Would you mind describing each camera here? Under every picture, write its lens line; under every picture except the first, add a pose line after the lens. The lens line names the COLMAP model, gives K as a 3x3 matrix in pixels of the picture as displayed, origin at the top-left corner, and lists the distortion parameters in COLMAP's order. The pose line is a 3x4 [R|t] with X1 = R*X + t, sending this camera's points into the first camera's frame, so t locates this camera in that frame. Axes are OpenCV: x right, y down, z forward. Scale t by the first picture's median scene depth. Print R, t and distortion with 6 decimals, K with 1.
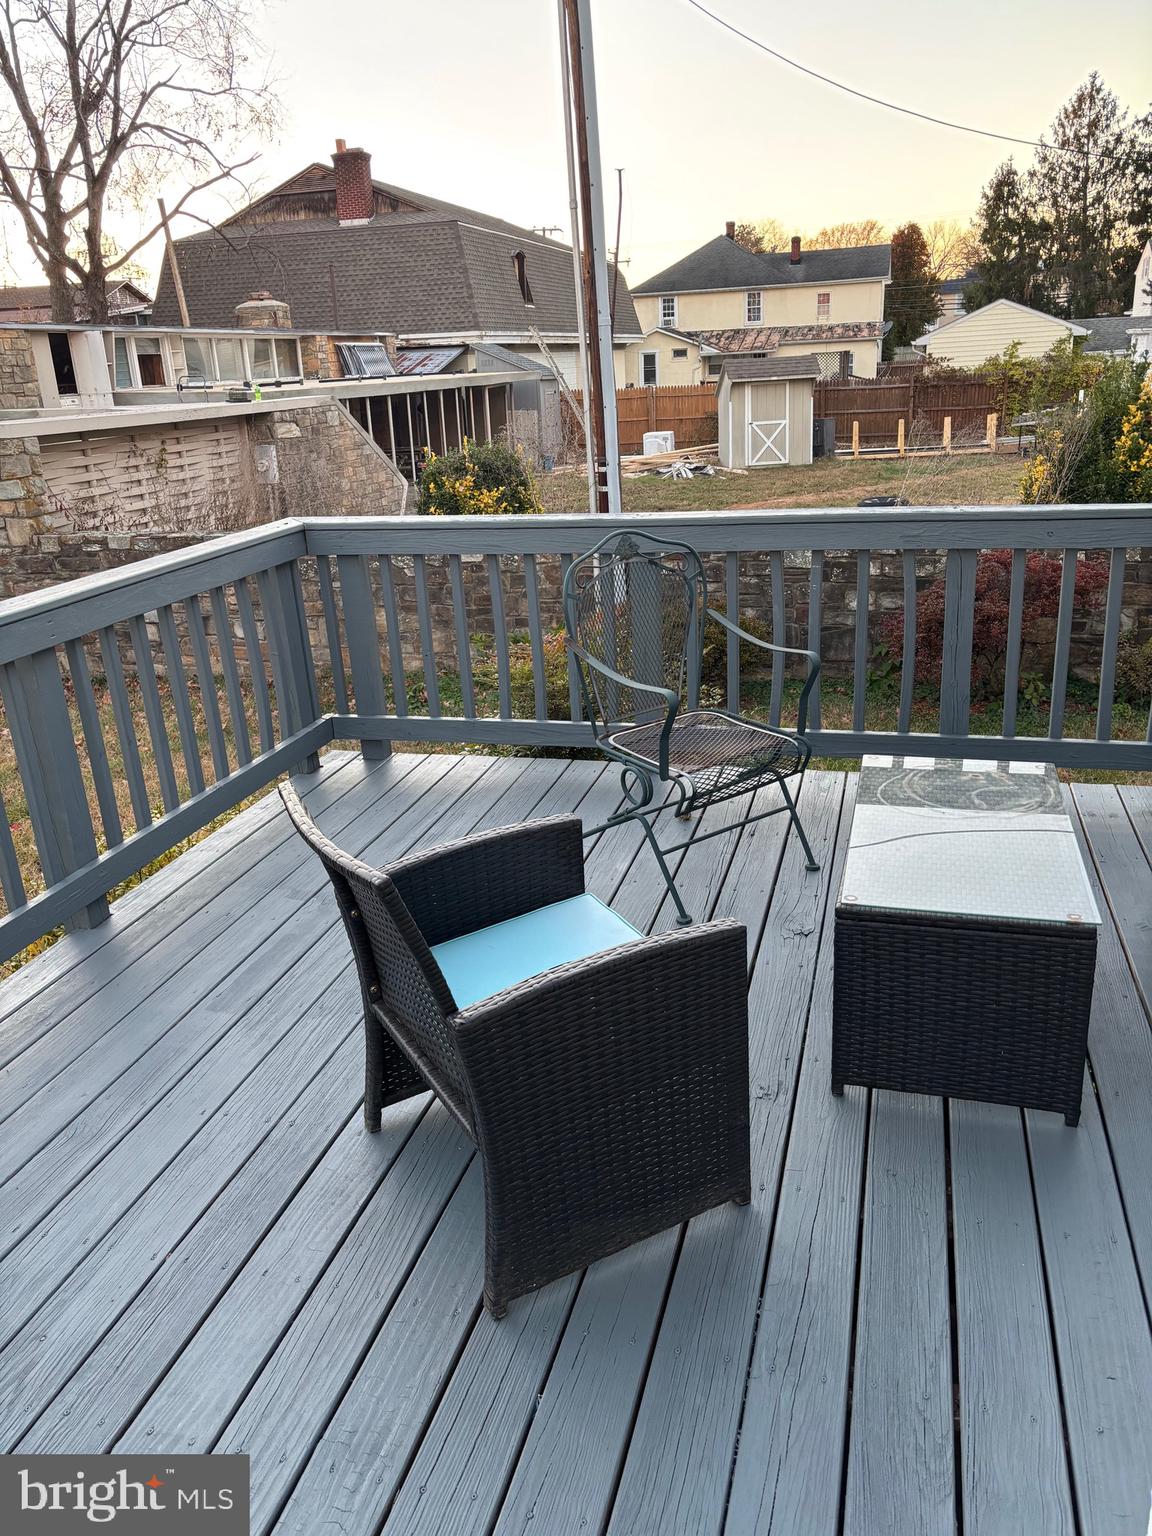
lens RADIAL K [[1204.9, 0, 583.5], [0, 1204.9, 768.9], [0, 0, 1]] dist [0.077440, -0.047141]
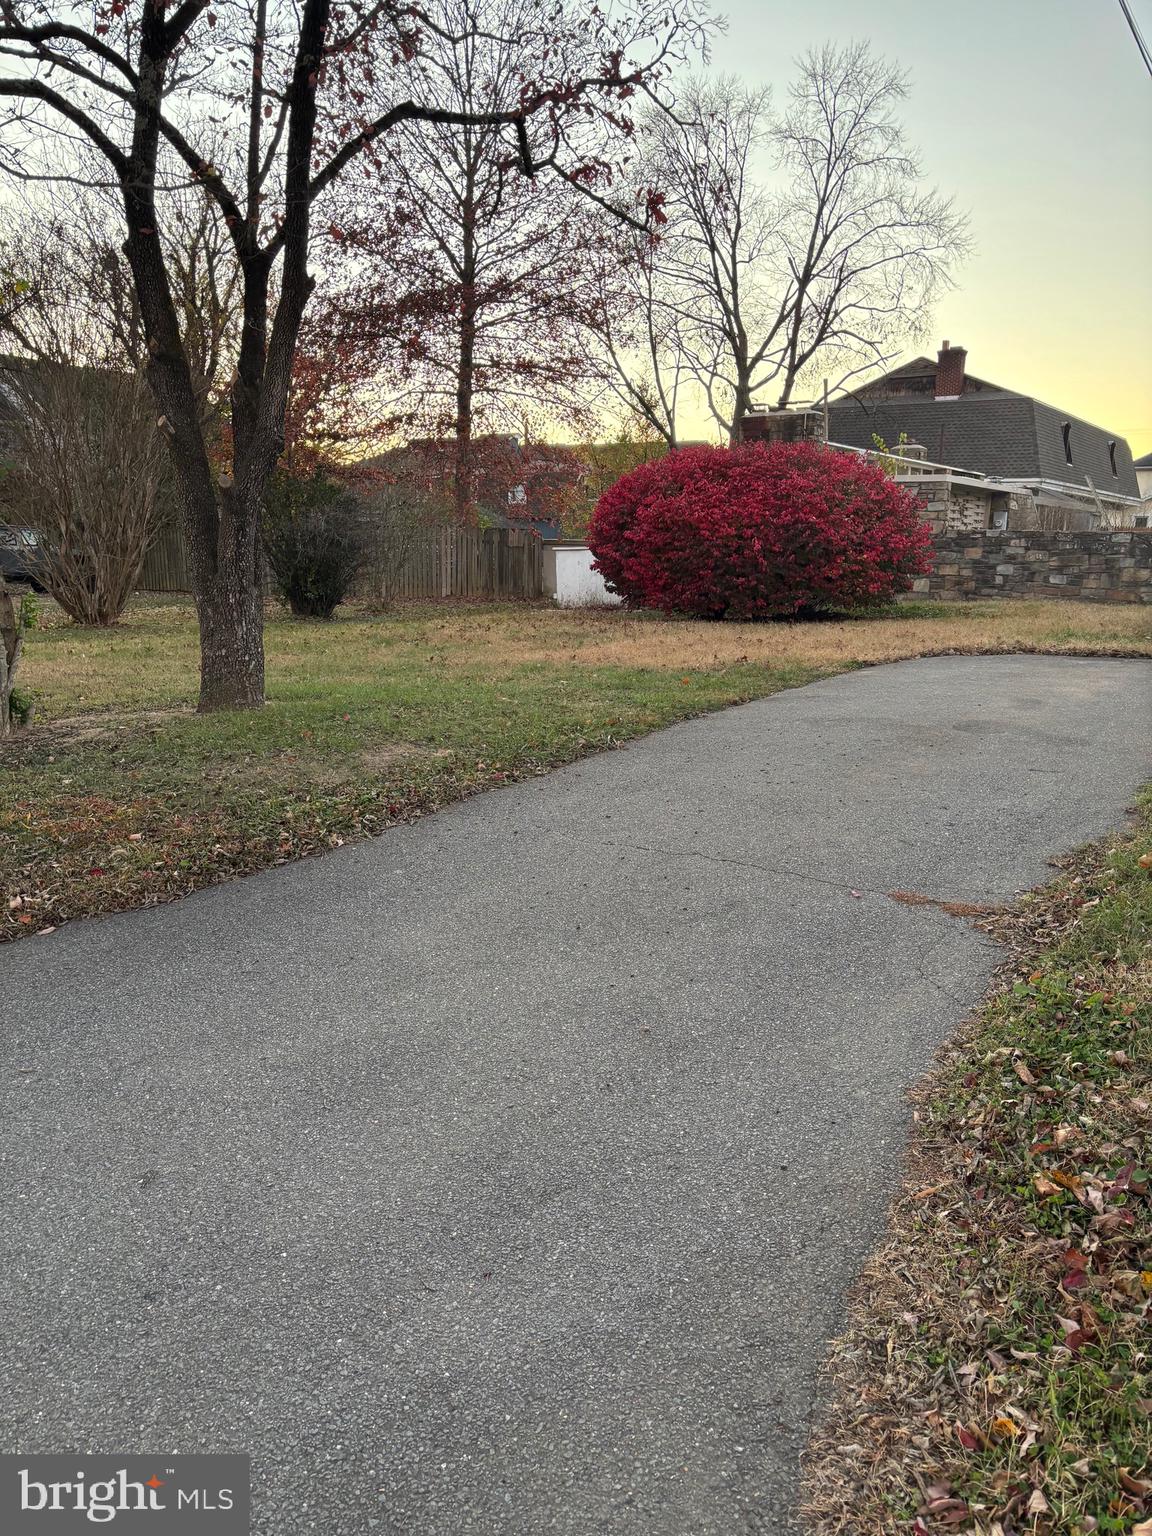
lens RADIAL K [[1204.9, 0, 580.2], [0, 1204.9, 770.2], [0, 0, 1]] dist [0.077440, -0.047141]
pose [[0.948184, 0.125139, -0.292041, -0.130477], [-0.163441, 0.980336, -0.110579, 0.169764], [0.272460, 0.152581, 0.949992, -0.323811]]
